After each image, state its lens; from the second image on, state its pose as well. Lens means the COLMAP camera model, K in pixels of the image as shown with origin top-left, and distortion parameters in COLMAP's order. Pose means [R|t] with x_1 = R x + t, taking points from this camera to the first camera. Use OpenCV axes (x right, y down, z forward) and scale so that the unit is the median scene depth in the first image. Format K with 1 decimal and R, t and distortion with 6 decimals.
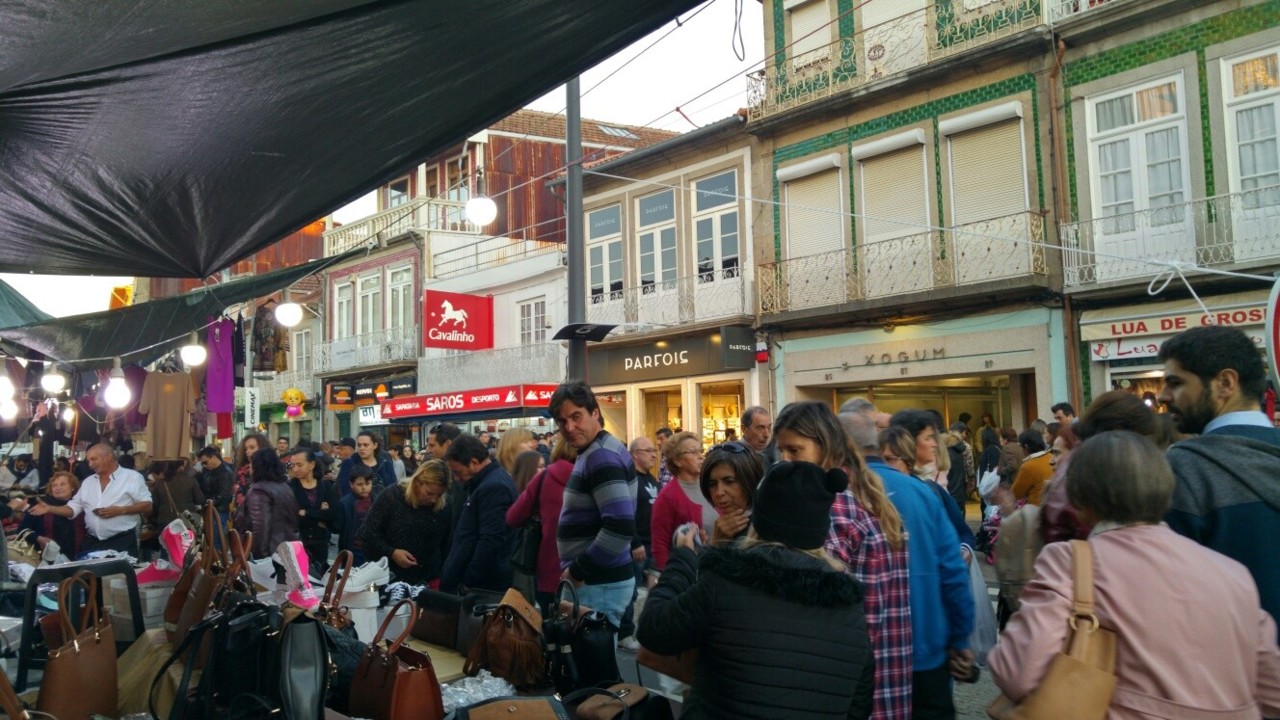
lens RADIAL K [[1020.7, 0, 640.0], [0, 1020.7, 360.0], [0, 0, 1]] dist [-0.000907, 0.132642]
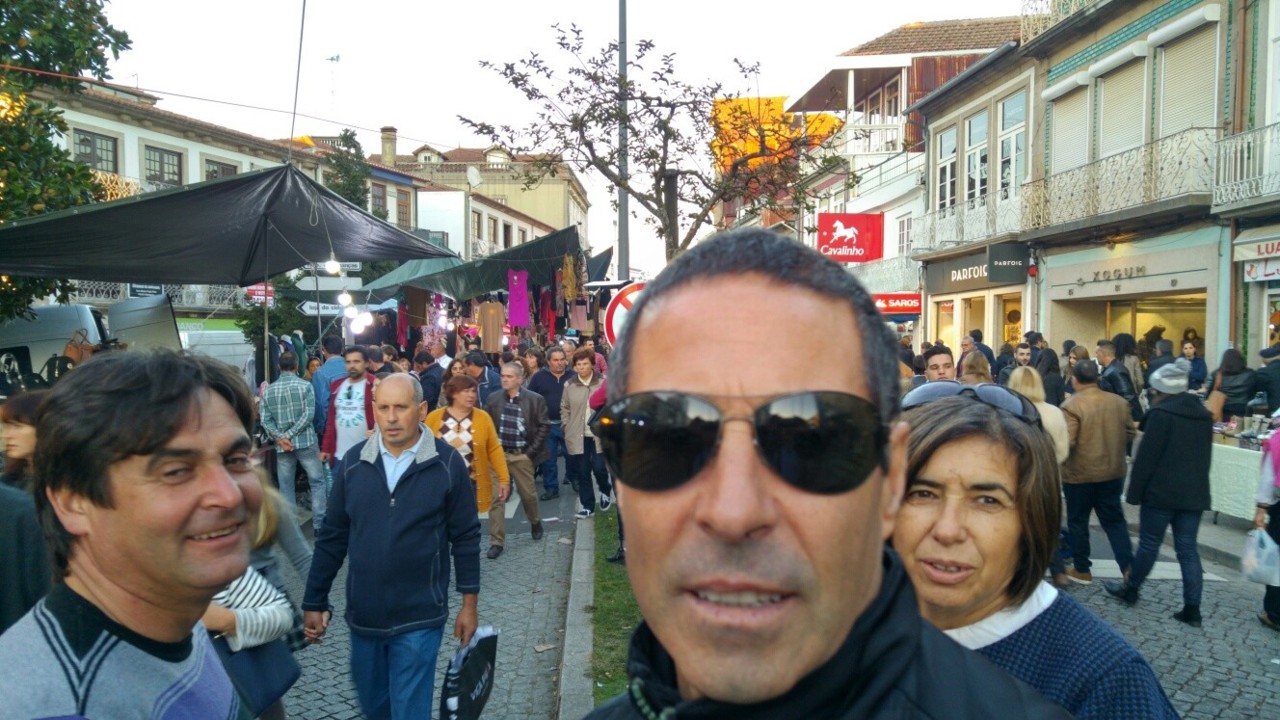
lens RADIAL K [[1020.7, 0, 640.0], [0, 1020.7, 360.0], [0, 0, 1]] dist [-0.000907, 0.132642]
pose [[0.782874, 0.034247, -0.621237, 0.468038], [0.039932, 0.993660, 0.105100, -0.039950], [0.620897, -0.107088, 0.776543, -0.094345]]
